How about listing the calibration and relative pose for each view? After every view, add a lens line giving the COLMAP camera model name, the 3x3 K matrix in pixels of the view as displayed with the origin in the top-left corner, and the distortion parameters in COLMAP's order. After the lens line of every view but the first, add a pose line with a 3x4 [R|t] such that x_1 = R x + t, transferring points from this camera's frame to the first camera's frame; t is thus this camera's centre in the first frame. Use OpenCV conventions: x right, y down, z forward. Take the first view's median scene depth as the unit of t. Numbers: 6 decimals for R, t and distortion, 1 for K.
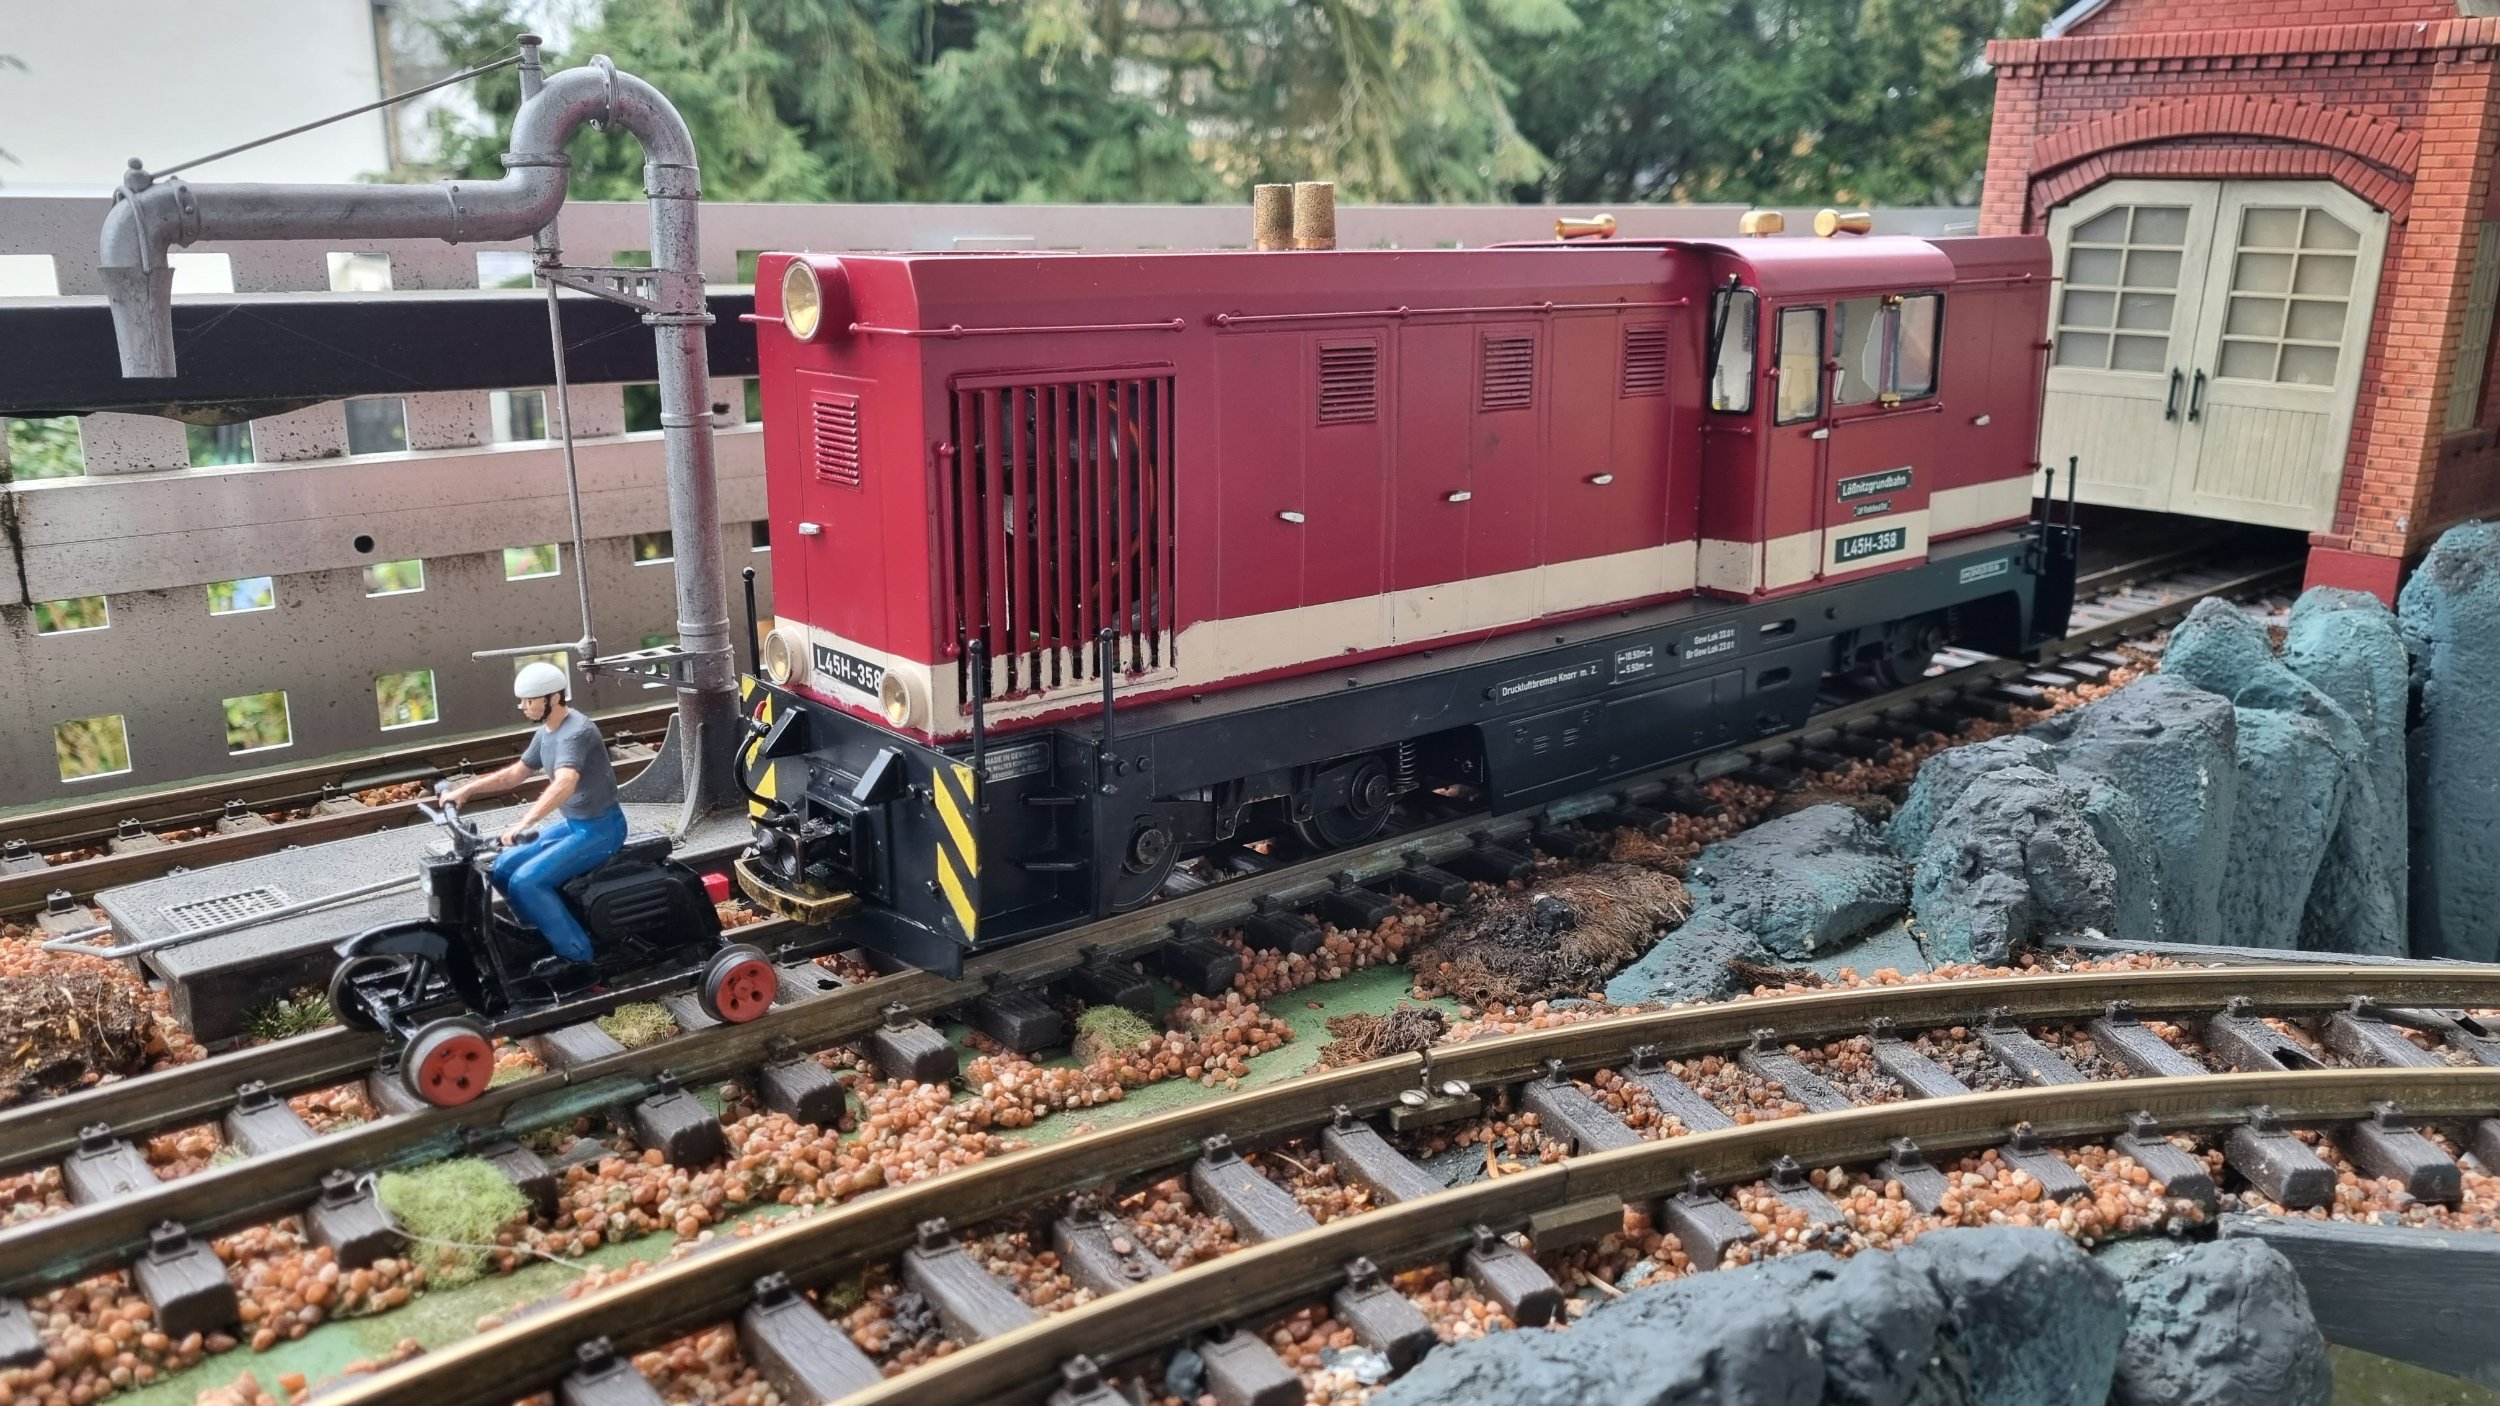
lens RADIAL K [[1912.7, 0, 1250.0], [0, 1912.7, 703.0], [0, 0, 1]] dist [0.035029, -0.010565]
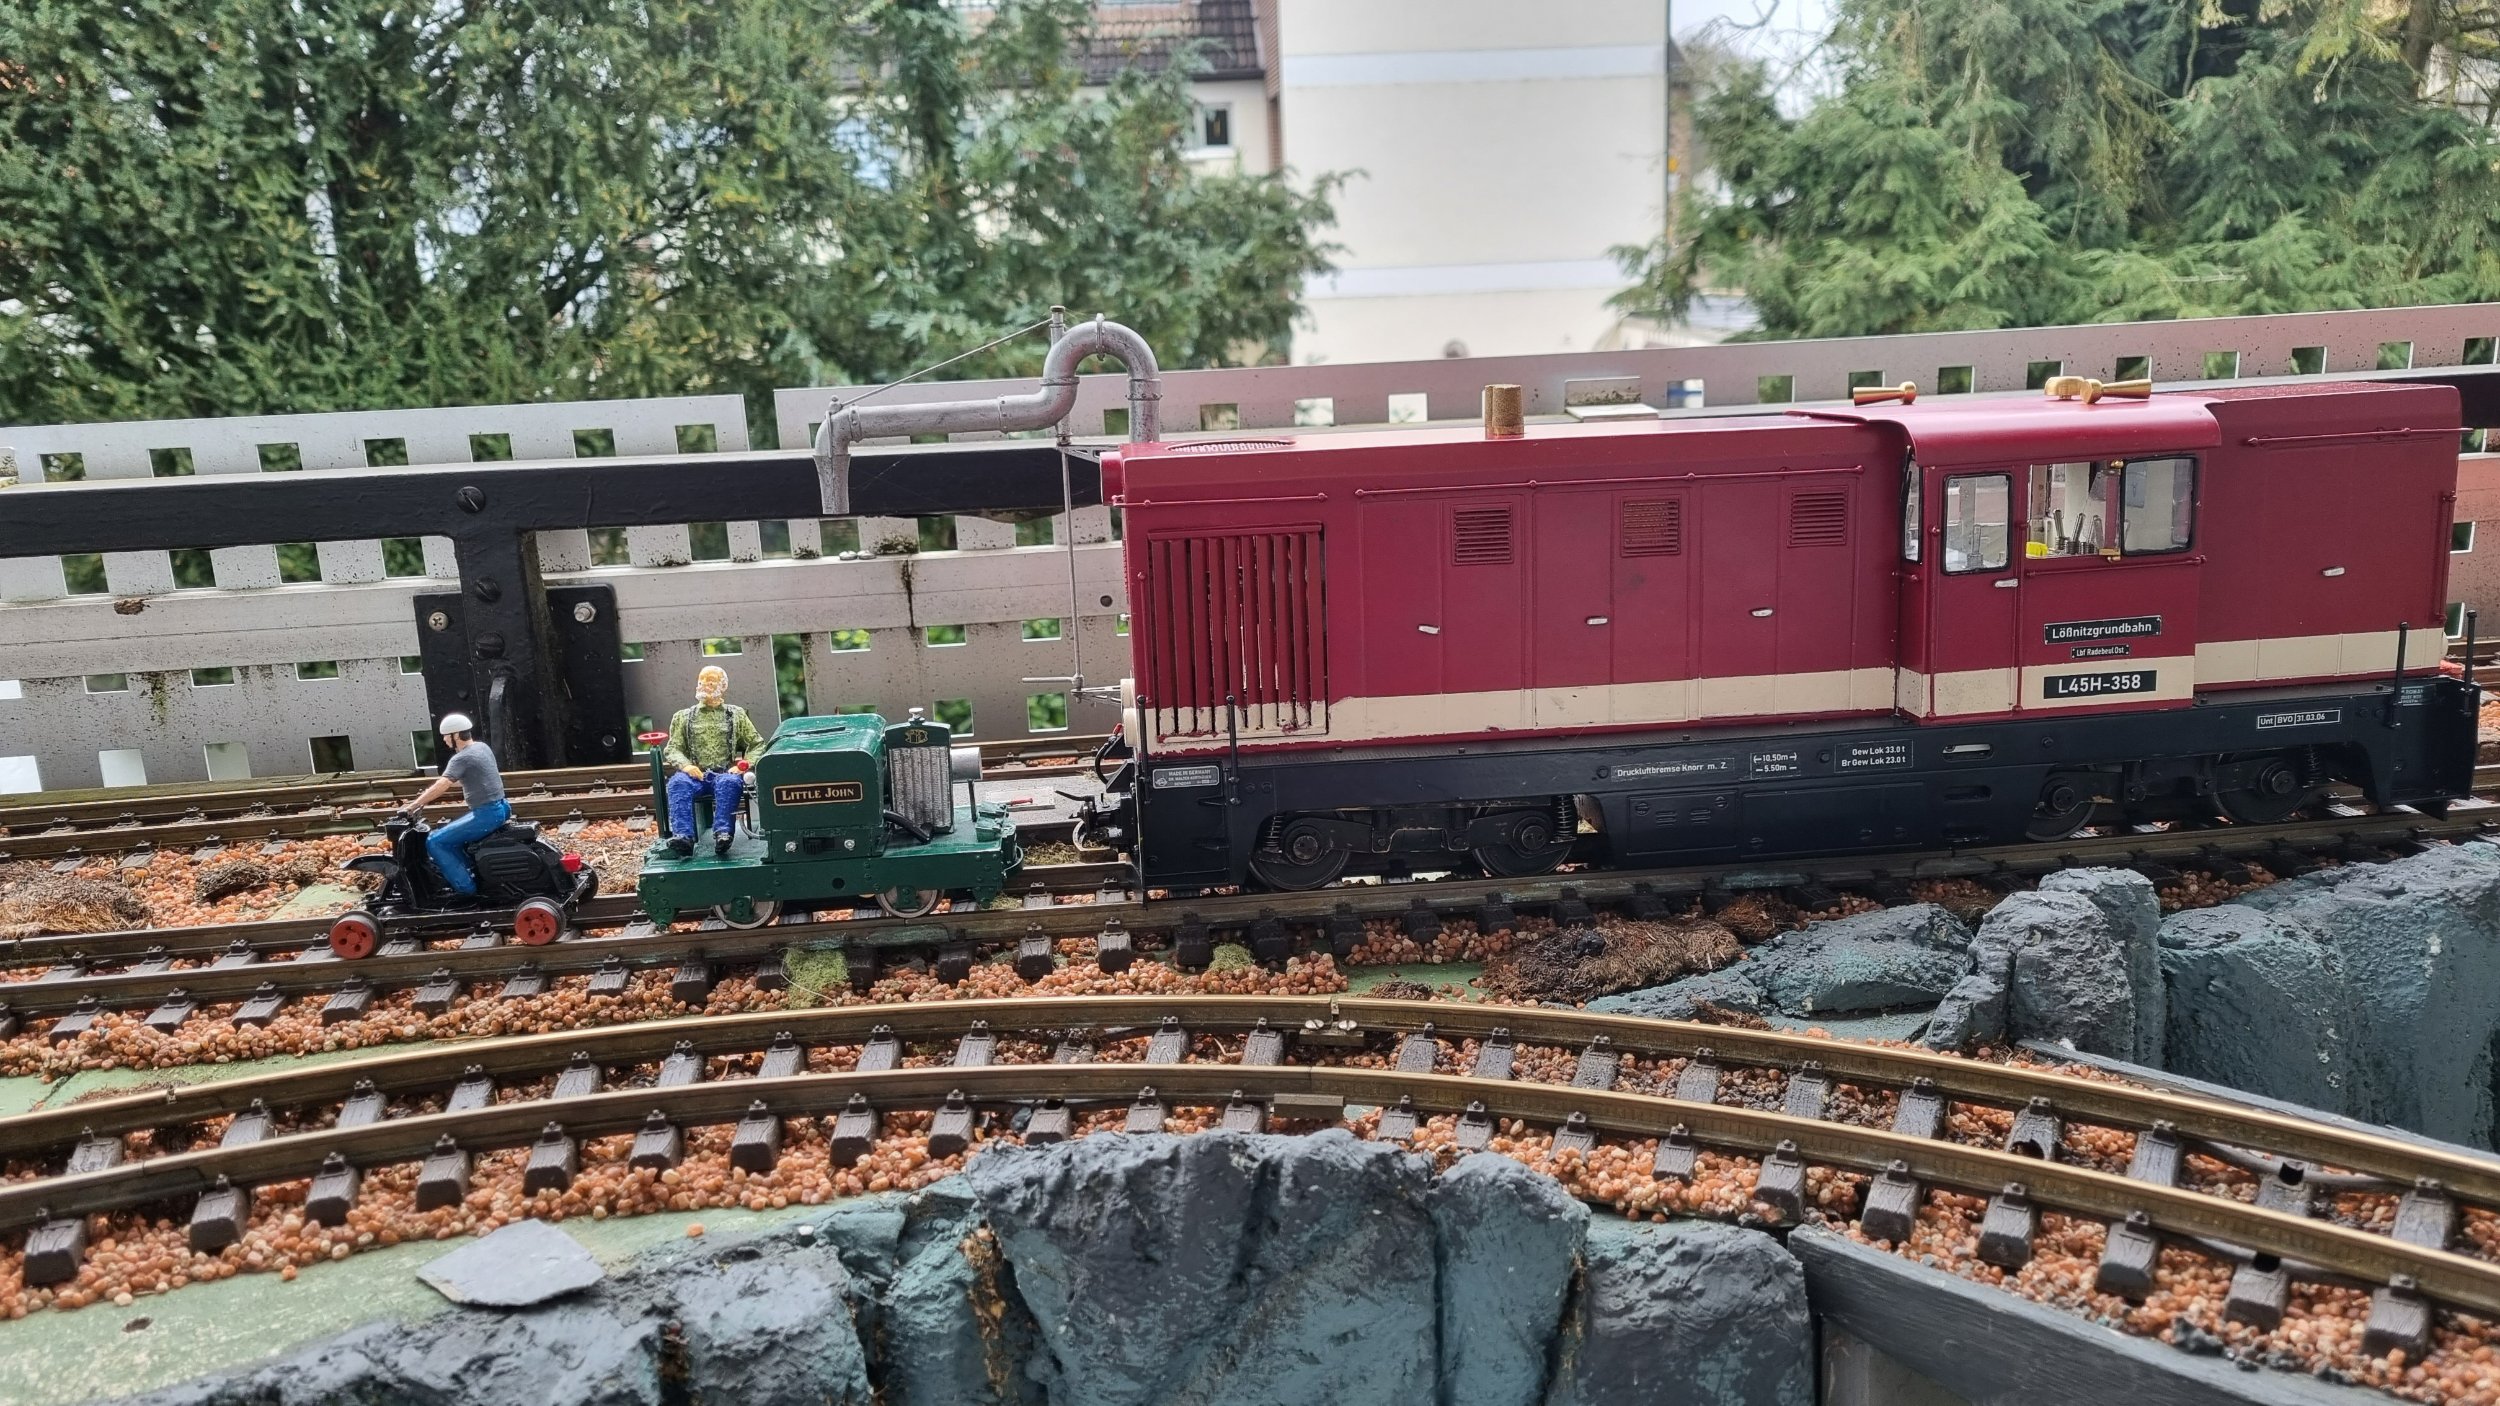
lens RADIAL K [[1870.0, 0, 1239.8], [0, 1870.0, 693.5], [0, 0, 1]] dist [0.030926, -0.010226]
pose [[0.814100, 0.086279, -0.574280, 0.700349], [-0.100646, 0.994899, 0.006798, -0.045692], [0.571937, 0.052265, 0.818631, -0.202140]]
